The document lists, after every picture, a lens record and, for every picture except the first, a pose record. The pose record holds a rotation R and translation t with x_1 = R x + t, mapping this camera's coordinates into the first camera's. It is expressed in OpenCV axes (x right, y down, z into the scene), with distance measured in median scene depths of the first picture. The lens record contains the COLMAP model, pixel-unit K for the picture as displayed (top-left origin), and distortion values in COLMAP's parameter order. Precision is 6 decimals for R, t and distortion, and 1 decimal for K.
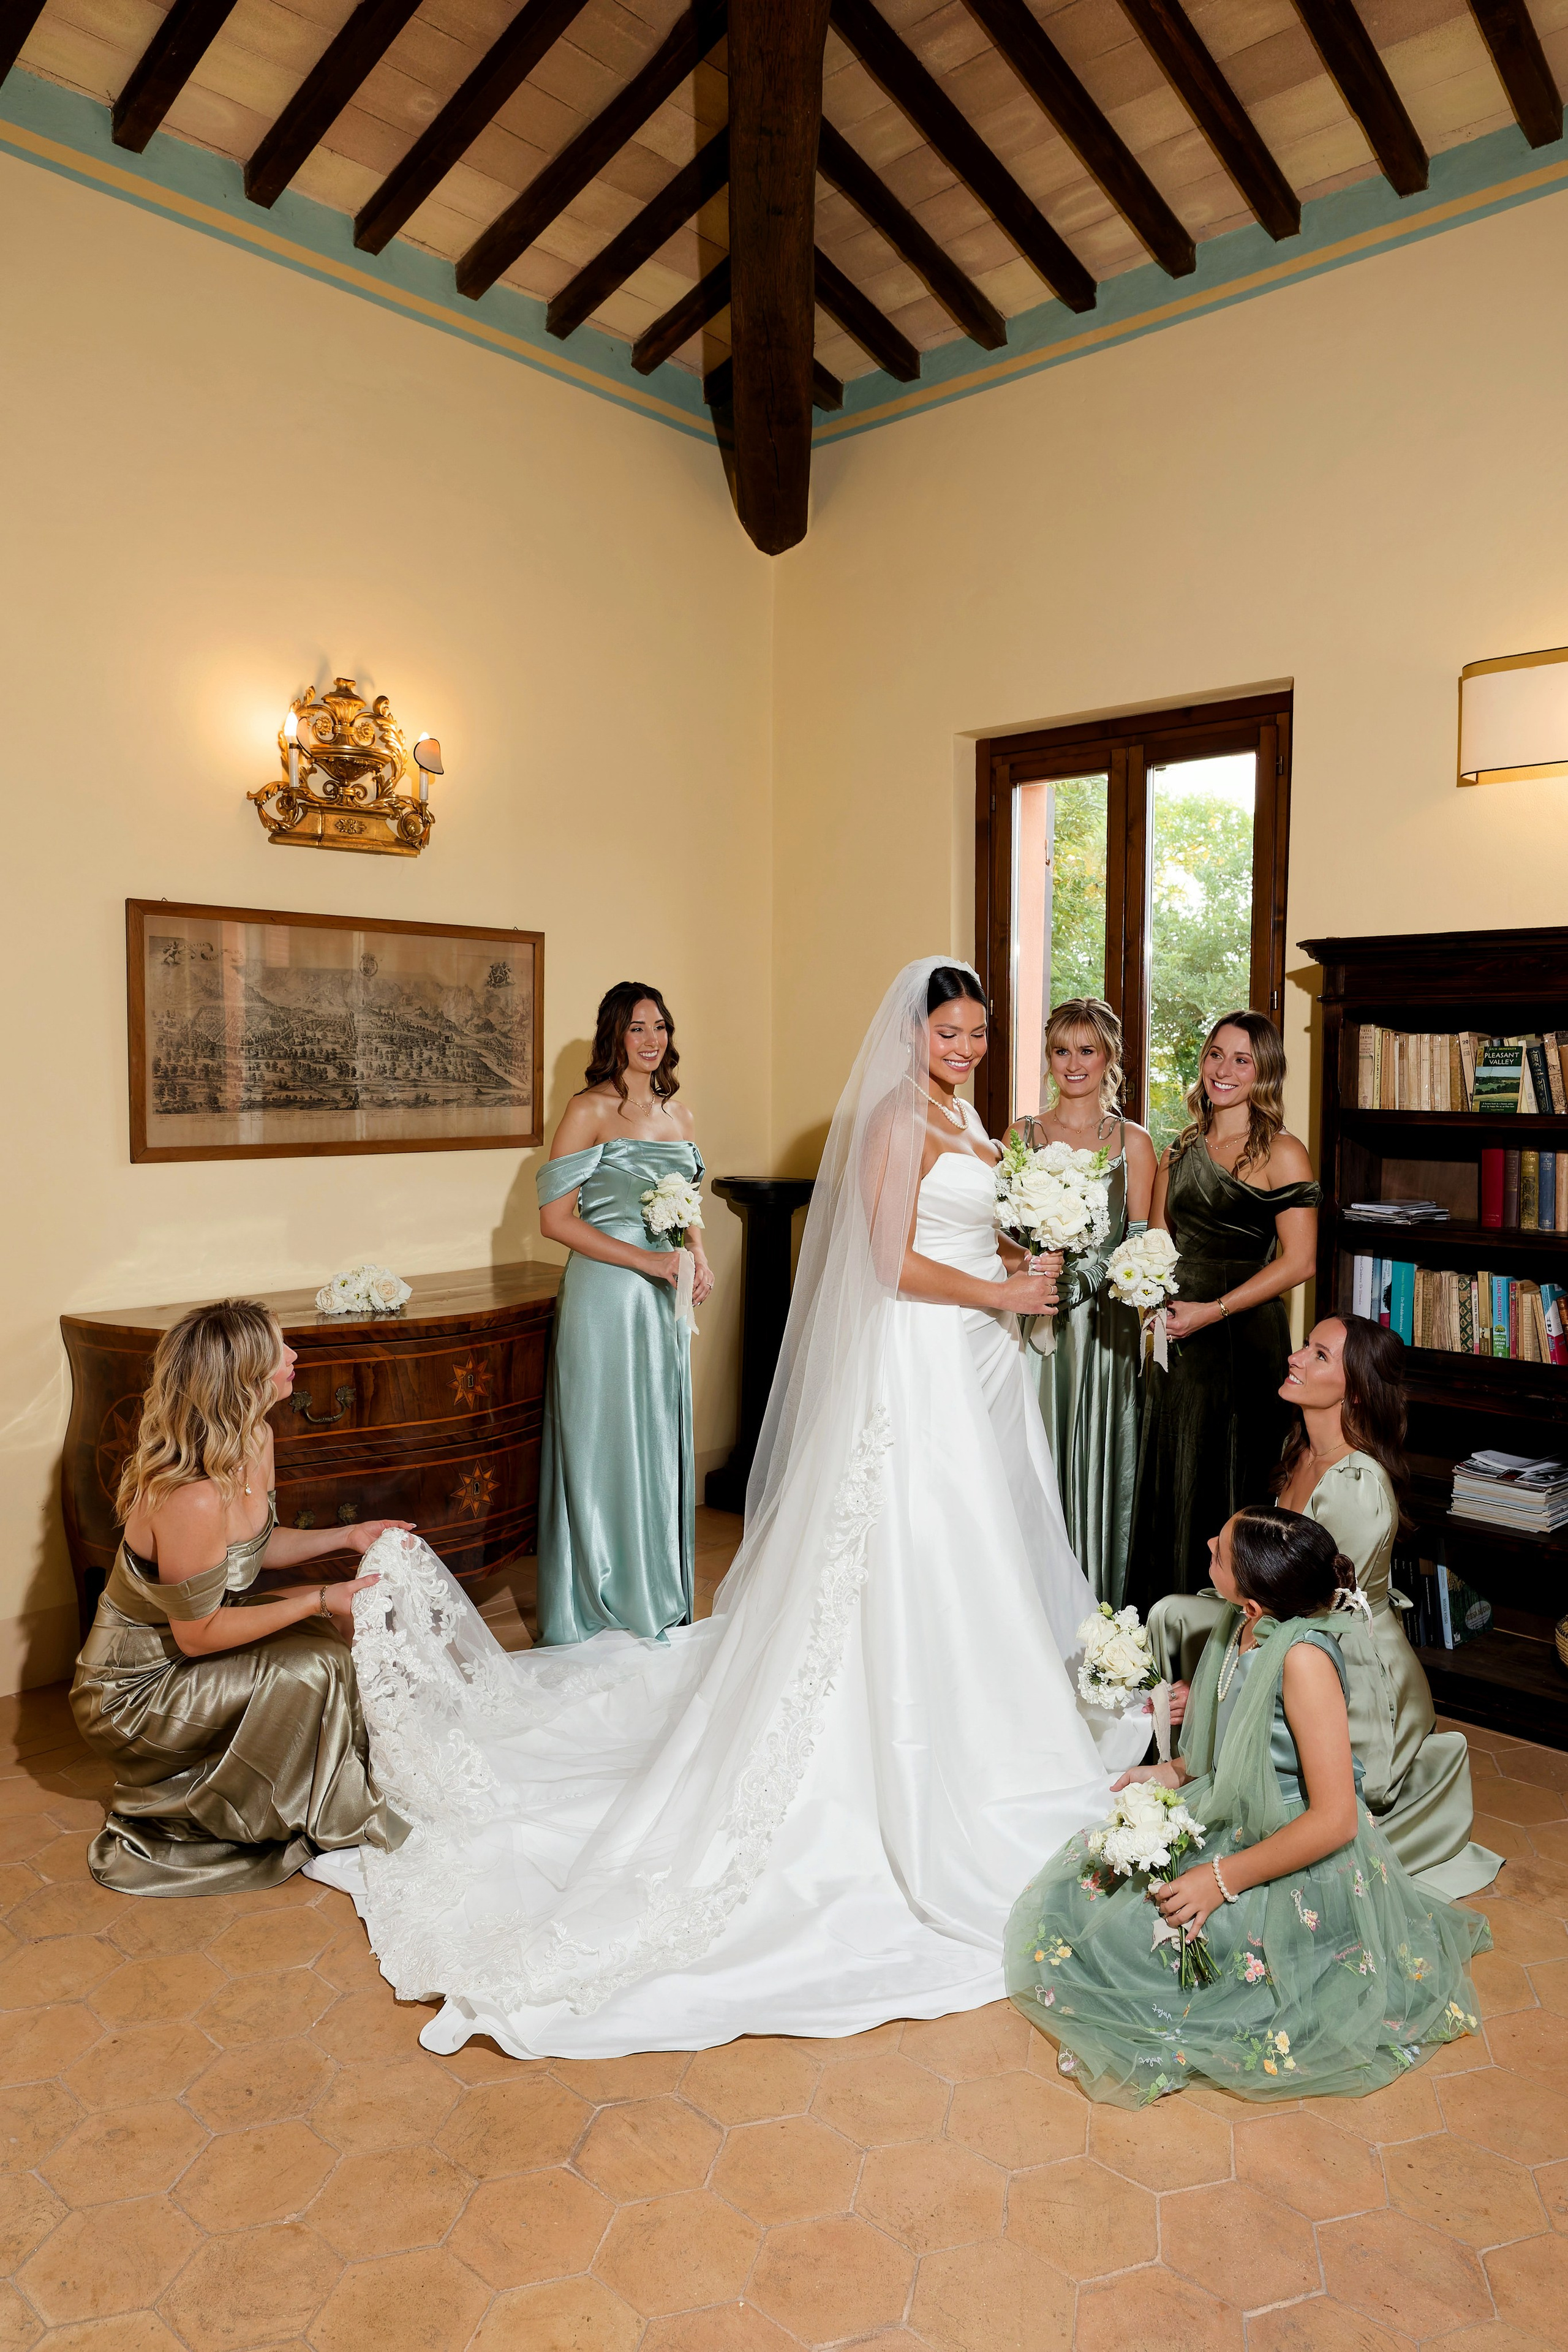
lens RADIAL K [[1554.4, 0, 842.4], [0, 1554.4, 1175.1], [0, 0, 1]] dist [-0.017159, 0.004288]
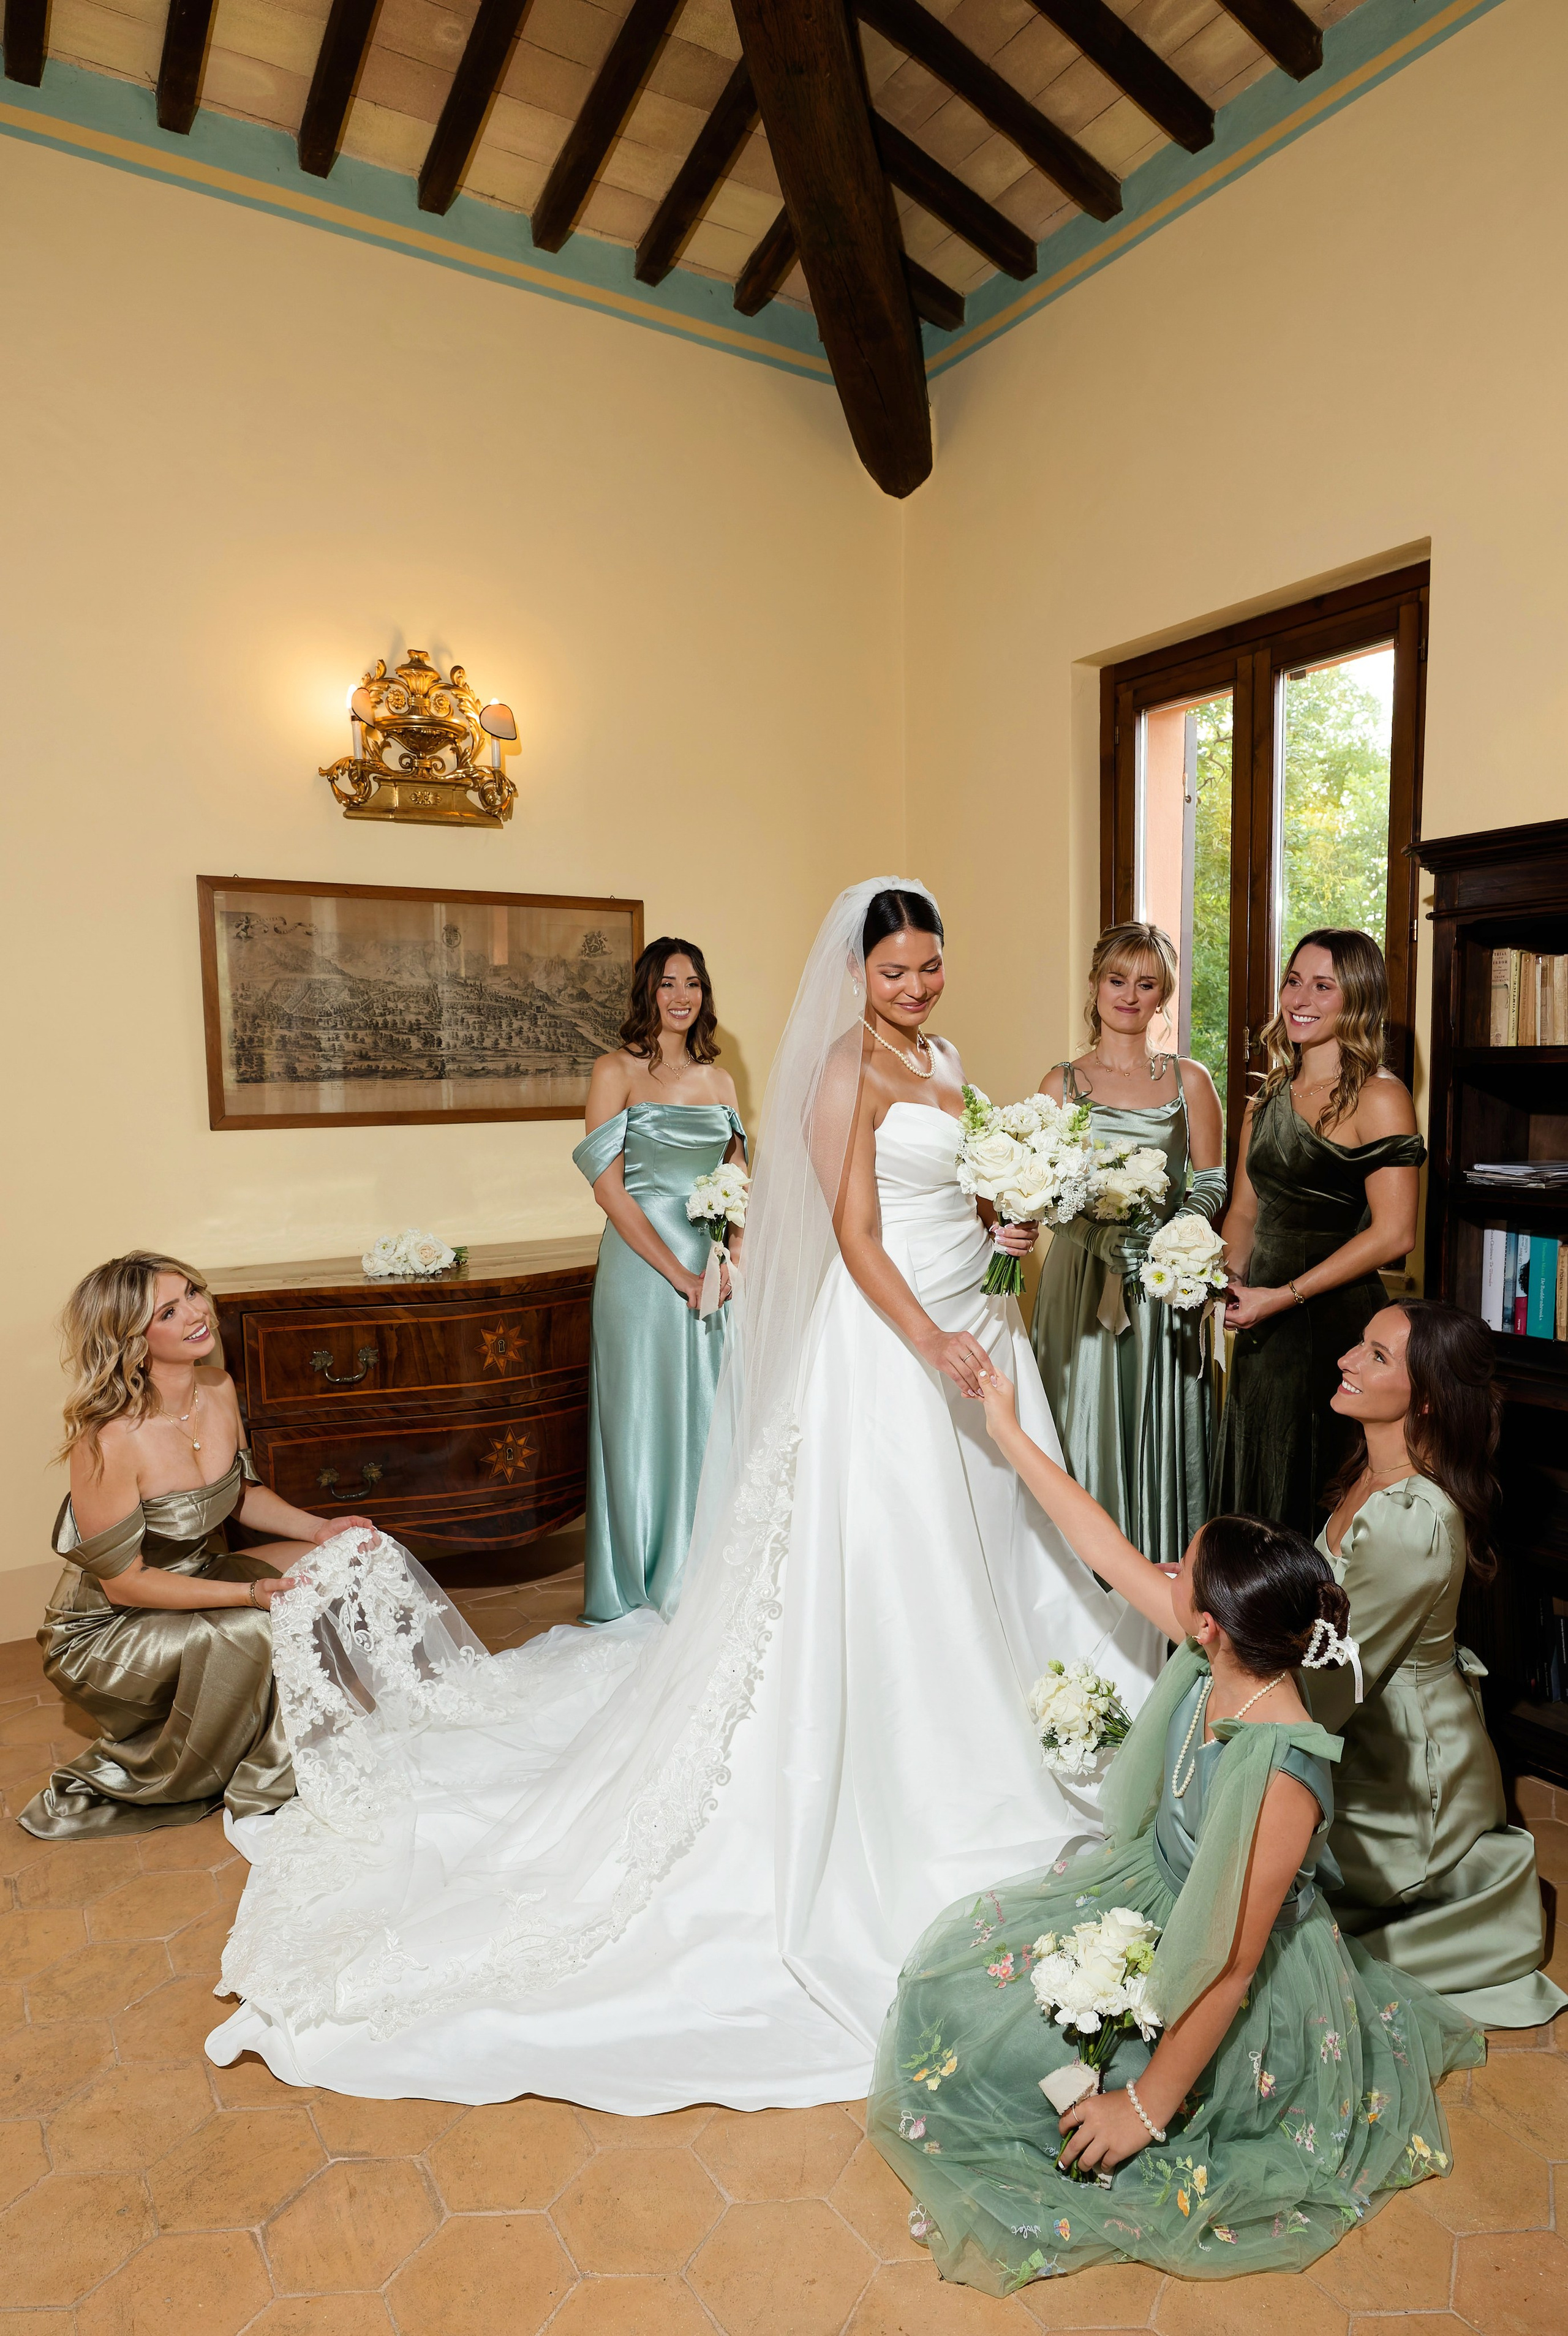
lens RADIAL K [[1409.6, 0, 806.9], [0, 1409.6, 1227.7], [0, 0, 1]] dist [-0.013096, 0.002829]
pose [[0.964853, 0.008633, -0.262647, 0.177199], [0.002417, 0.999127, 0.041717, 0.018977], [0.262778, -0.040885, 0.963990, 0.178256]]
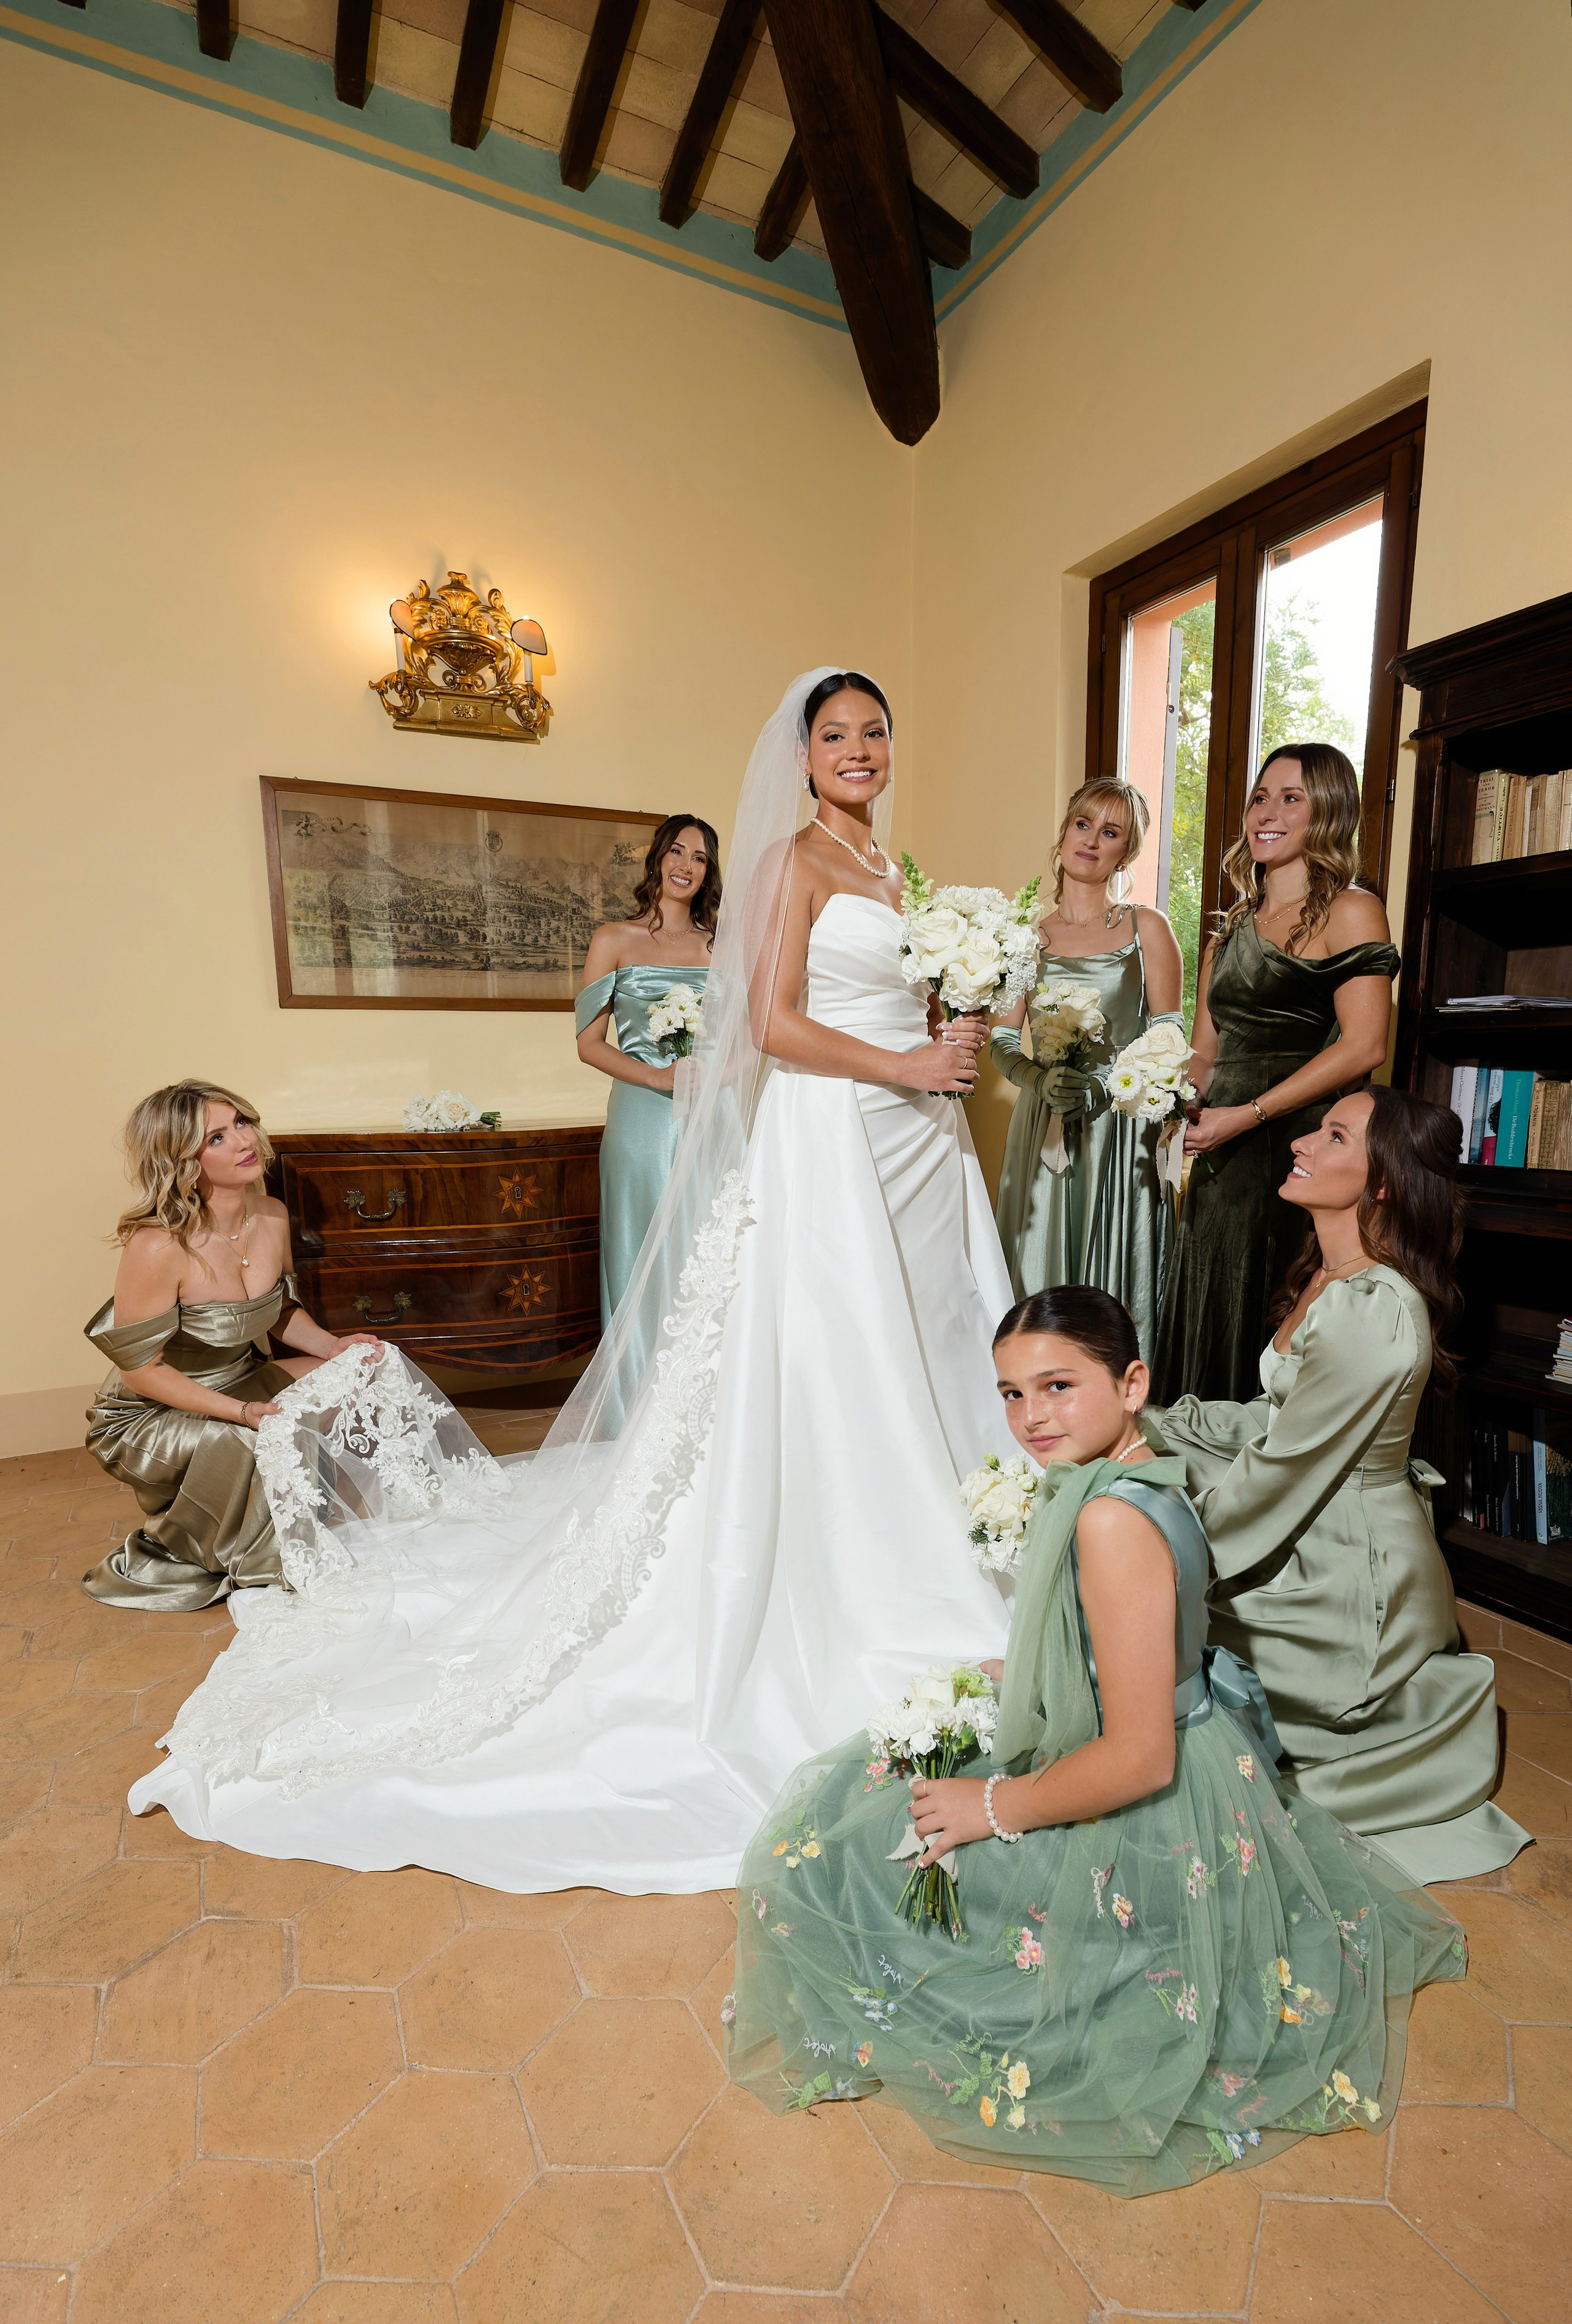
lens RADIAL K [[1080.2, 0, 777.0], [0, 1080.2, 1257.8], [0, 0, 1]] dist [-0.011456, 0.003841]
pose [[0.936322, 0.040450, -0.348804, 0.195613], [-0.003472, 0.994361, 0.105995, 0.092453], [0.351125, -0.098034, 0.931182, 0.328664]]
